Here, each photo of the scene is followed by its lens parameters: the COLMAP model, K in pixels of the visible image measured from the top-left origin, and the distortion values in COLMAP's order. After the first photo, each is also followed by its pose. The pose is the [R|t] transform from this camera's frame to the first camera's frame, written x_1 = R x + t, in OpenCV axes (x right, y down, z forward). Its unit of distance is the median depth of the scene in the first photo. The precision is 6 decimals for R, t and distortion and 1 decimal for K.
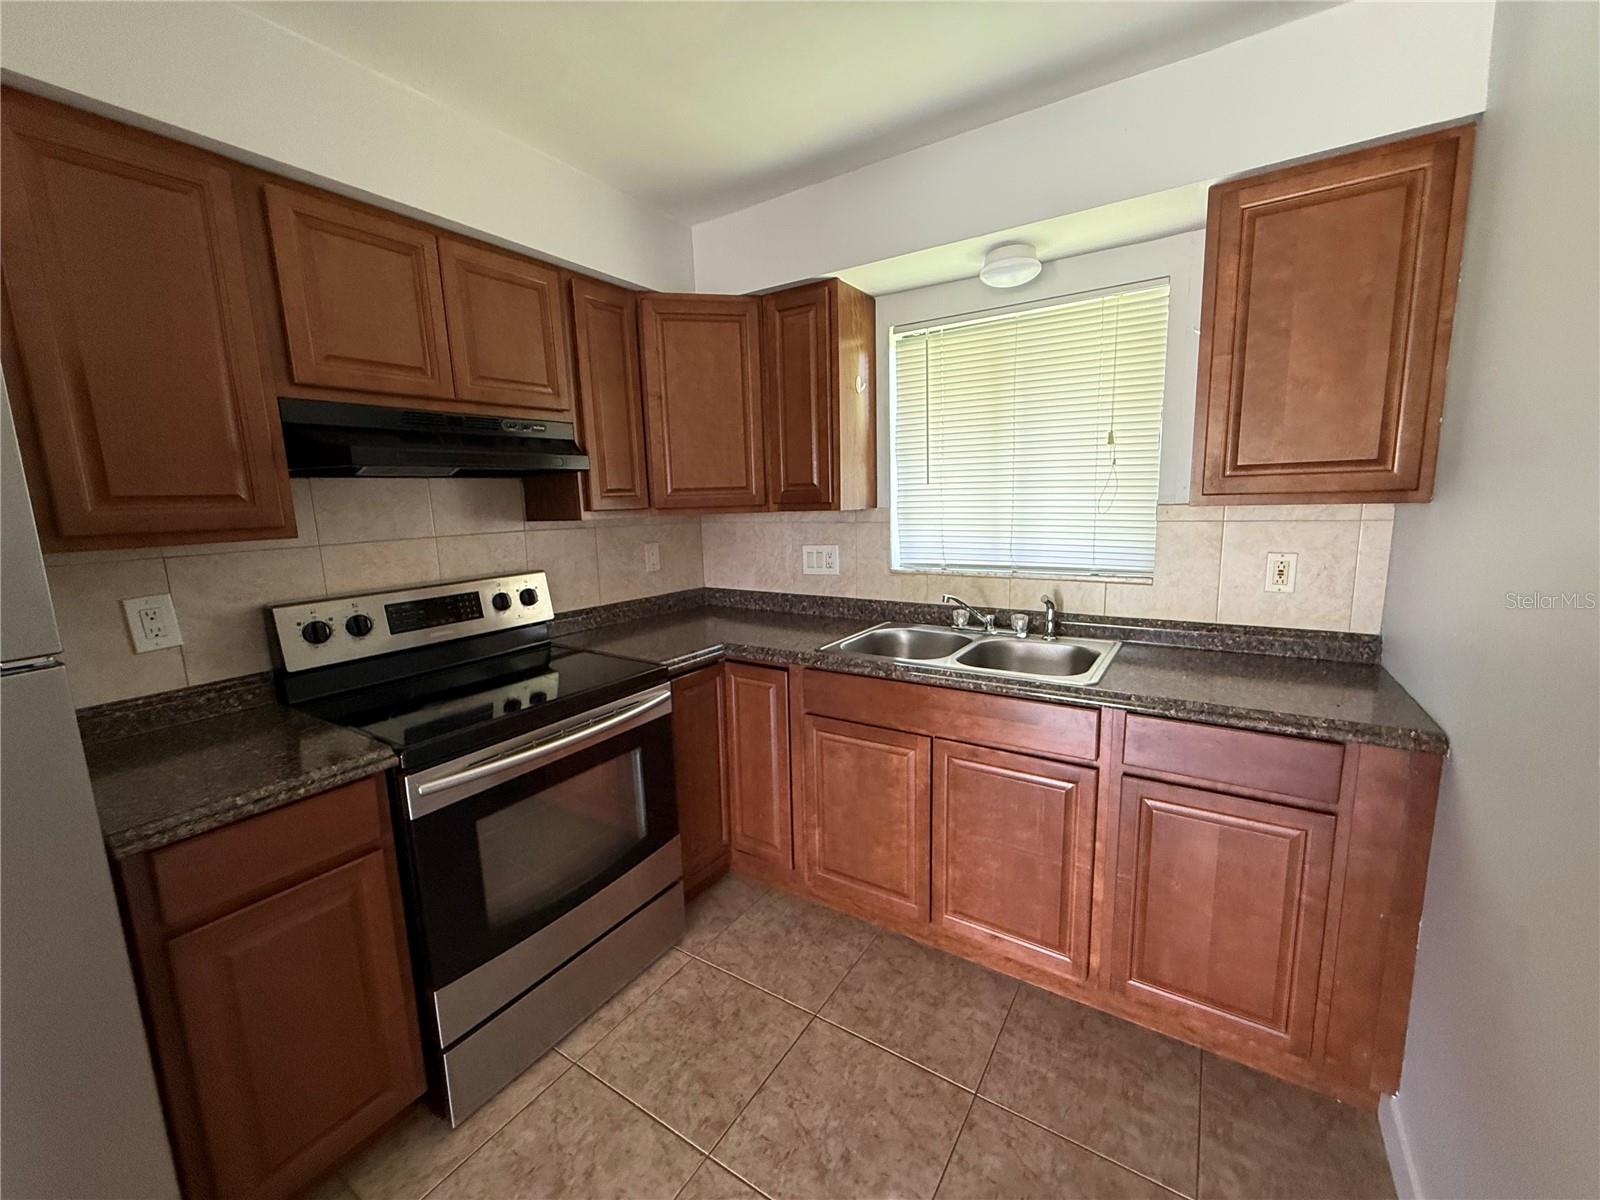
lens RADIAL K [[637.7, 0, 801.5], [0, 637.7, 600.0], [0, 0, 1]] dist [0.001342, -0.000354]
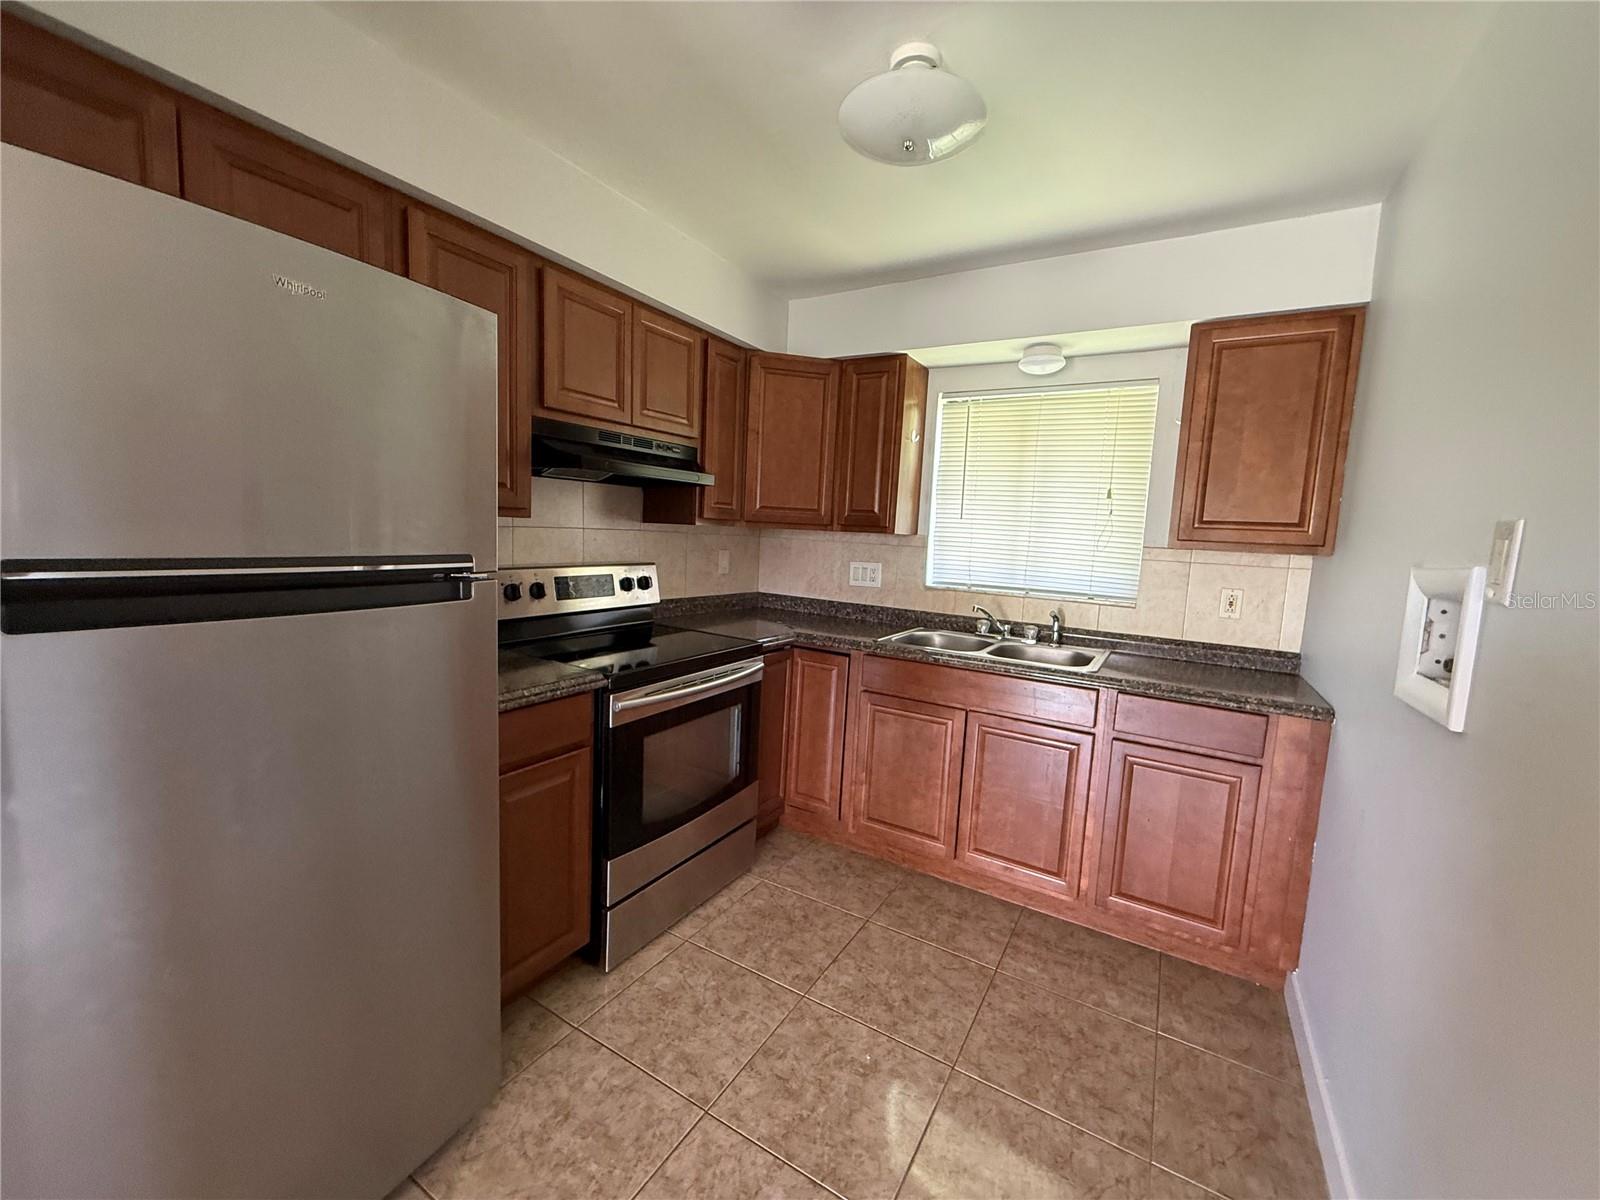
lens RADIAL K [[637.7, 0, 801.0], [0, 637.7, 600.3], [0, 0, 1]] dist [0.001342, -0.000354]
pose [[0.996289, 0.072958, 0.045663, -0.223620], [-0.070618, 0.996203, -0.050918, 0.088402], [-0.049205, 0.047504, 0.997658, -0.311056]]
